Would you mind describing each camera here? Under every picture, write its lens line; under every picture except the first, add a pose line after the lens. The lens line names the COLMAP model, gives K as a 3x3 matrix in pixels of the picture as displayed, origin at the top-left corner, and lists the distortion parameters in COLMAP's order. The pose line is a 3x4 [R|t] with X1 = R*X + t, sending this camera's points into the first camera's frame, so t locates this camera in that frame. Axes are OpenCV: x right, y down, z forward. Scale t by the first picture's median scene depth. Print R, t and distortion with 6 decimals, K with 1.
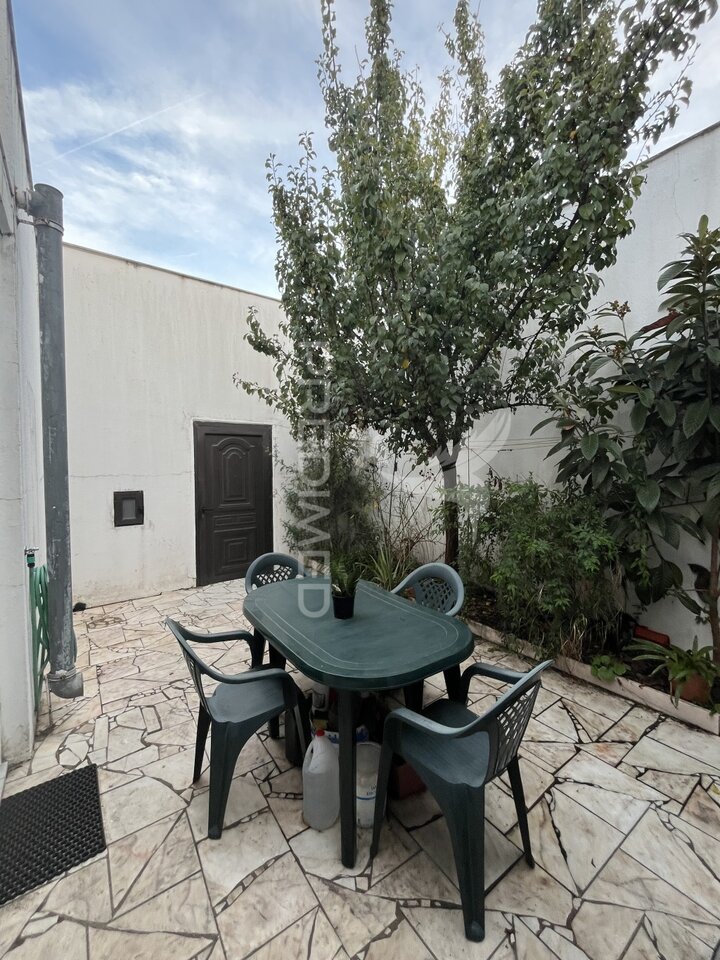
lens RADIAL K [[392.0, 0, 359.7], [0, 392.0, 478.0], [0, 0, 1]] dist [0.001937, 0.000078]
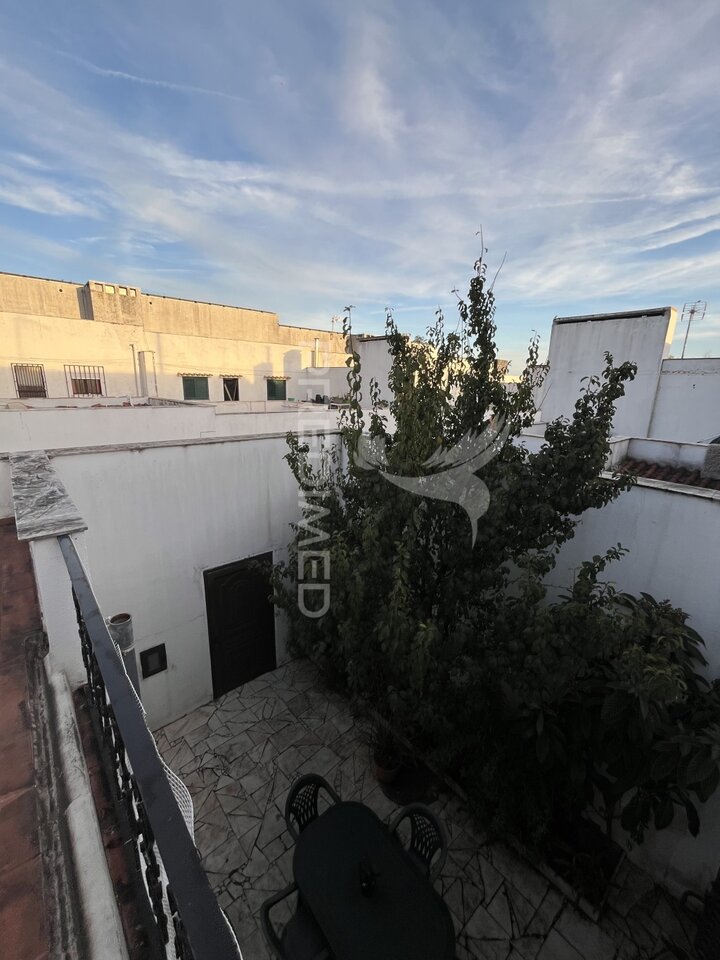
lens RADIAL K [[392.0, 0, 359.0], [0, 392.0, 484.4], [0, 0, 1]] dist [0.001937, 0.000078]
pose [[0.996225, 0.003660, 0.086734, -0.127510], [-0.022460, 0.975958, 0.216800, -0.900389], [-0.083855, -0.217929, 0.972355, -0.058688]]
